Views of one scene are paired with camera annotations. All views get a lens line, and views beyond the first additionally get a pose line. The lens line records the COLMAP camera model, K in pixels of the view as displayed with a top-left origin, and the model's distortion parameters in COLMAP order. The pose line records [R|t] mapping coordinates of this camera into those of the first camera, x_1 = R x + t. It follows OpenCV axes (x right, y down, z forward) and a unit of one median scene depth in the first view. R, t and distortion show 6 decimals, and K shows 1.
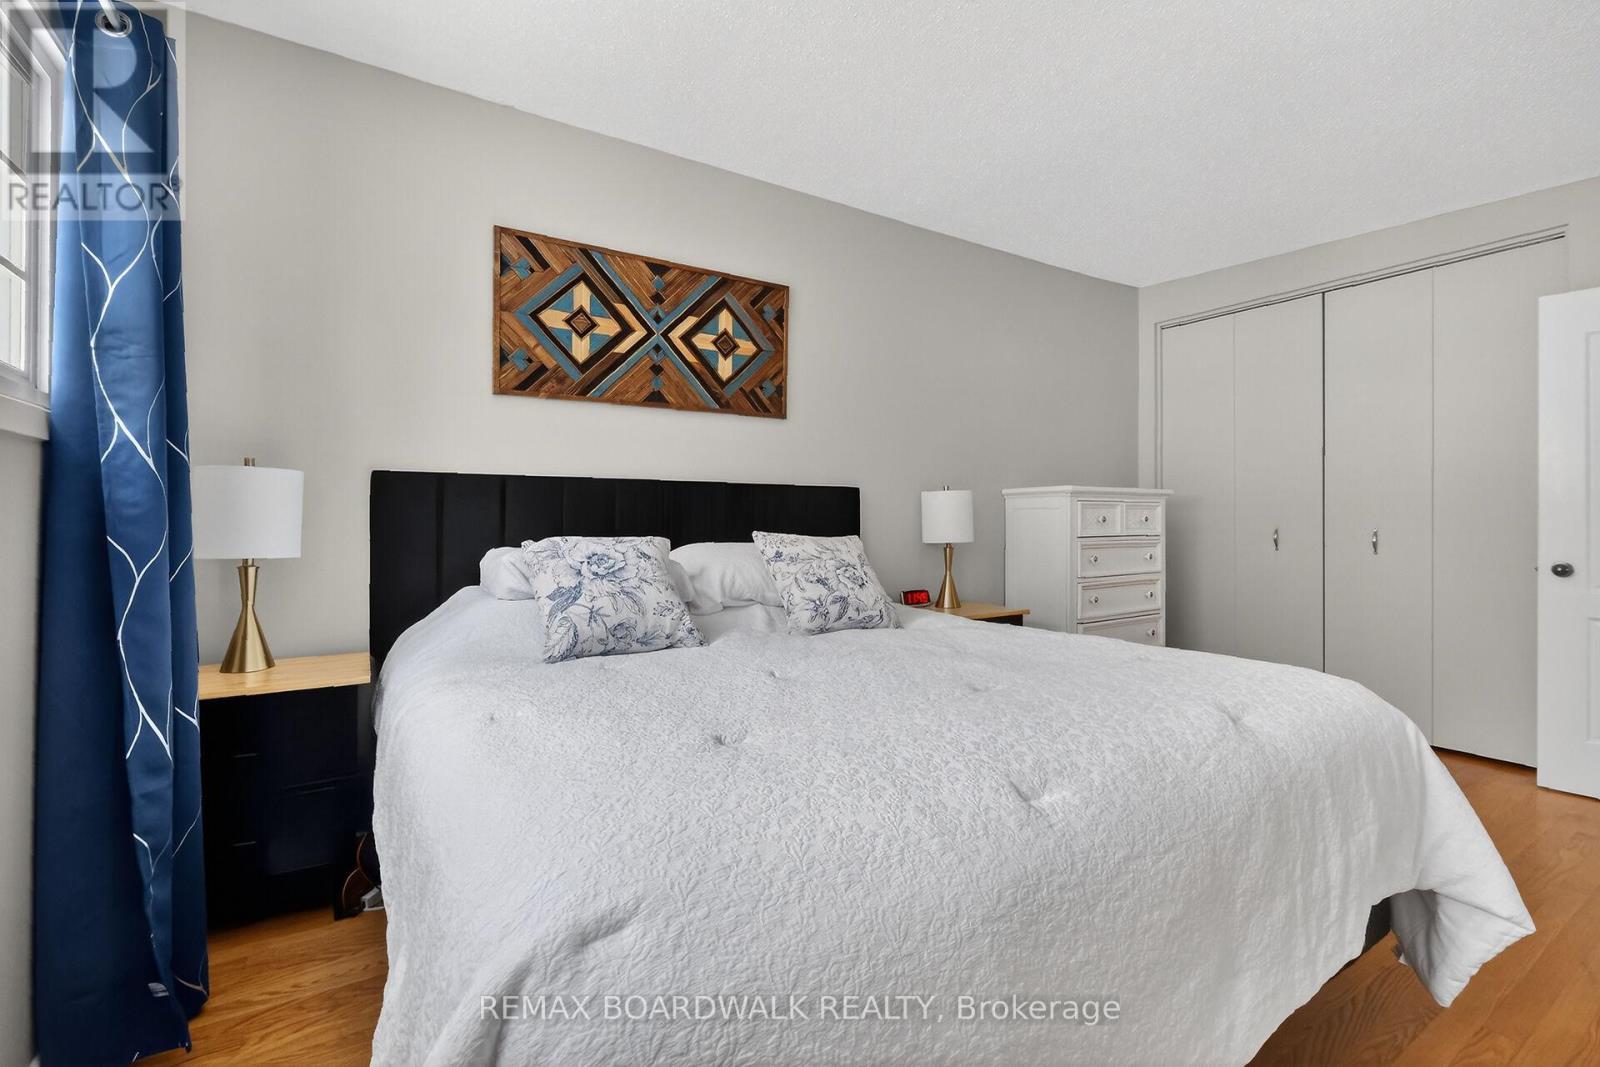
lens RADIAL K [[694.1, 0, 798.2], [0, 694.1, 507.1], [0, 0, 1]] dist [-0.002854, -0.000292]
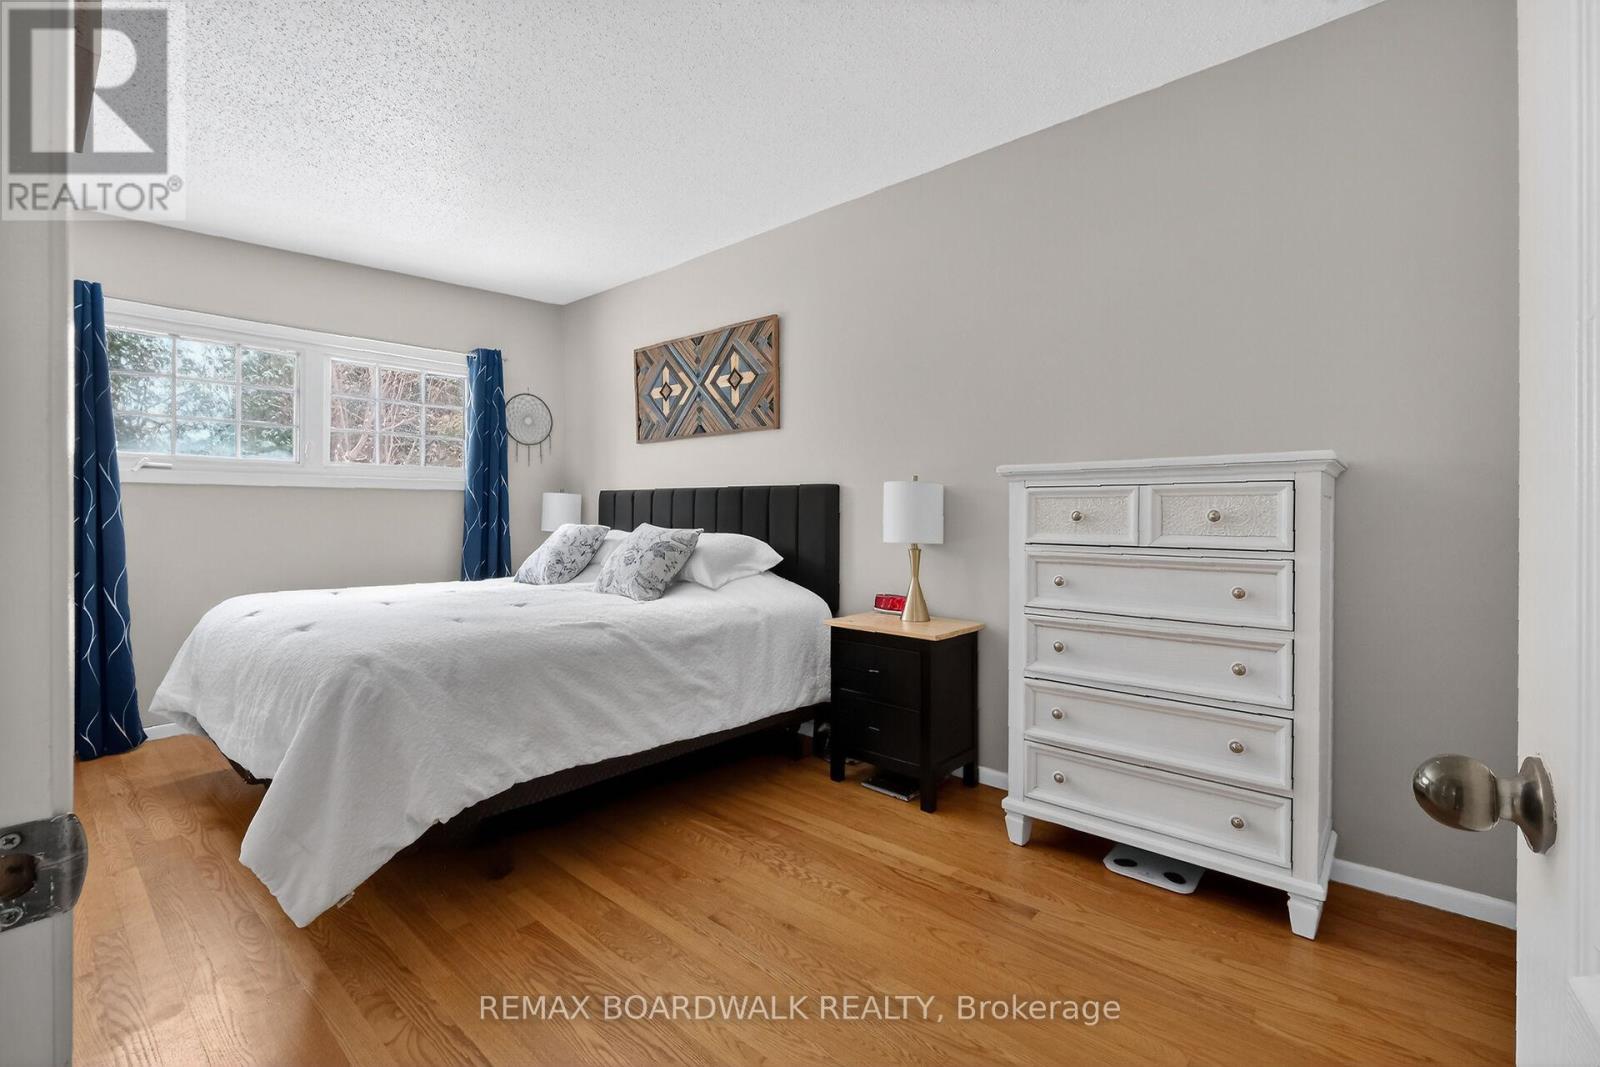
lens RADIAL K [[700.5, 0, 797.2], [0, 700.5, 502.9], [0, 0, 1]] dist [-0.001657, -0.000453]
pose [[0.285733, -0.015572, -0.958183, 1.226020], [0.012245, 0.999846, -0.012598, 0.013304], [0.958231, -0.008133, 0.285879, 0.772462]]
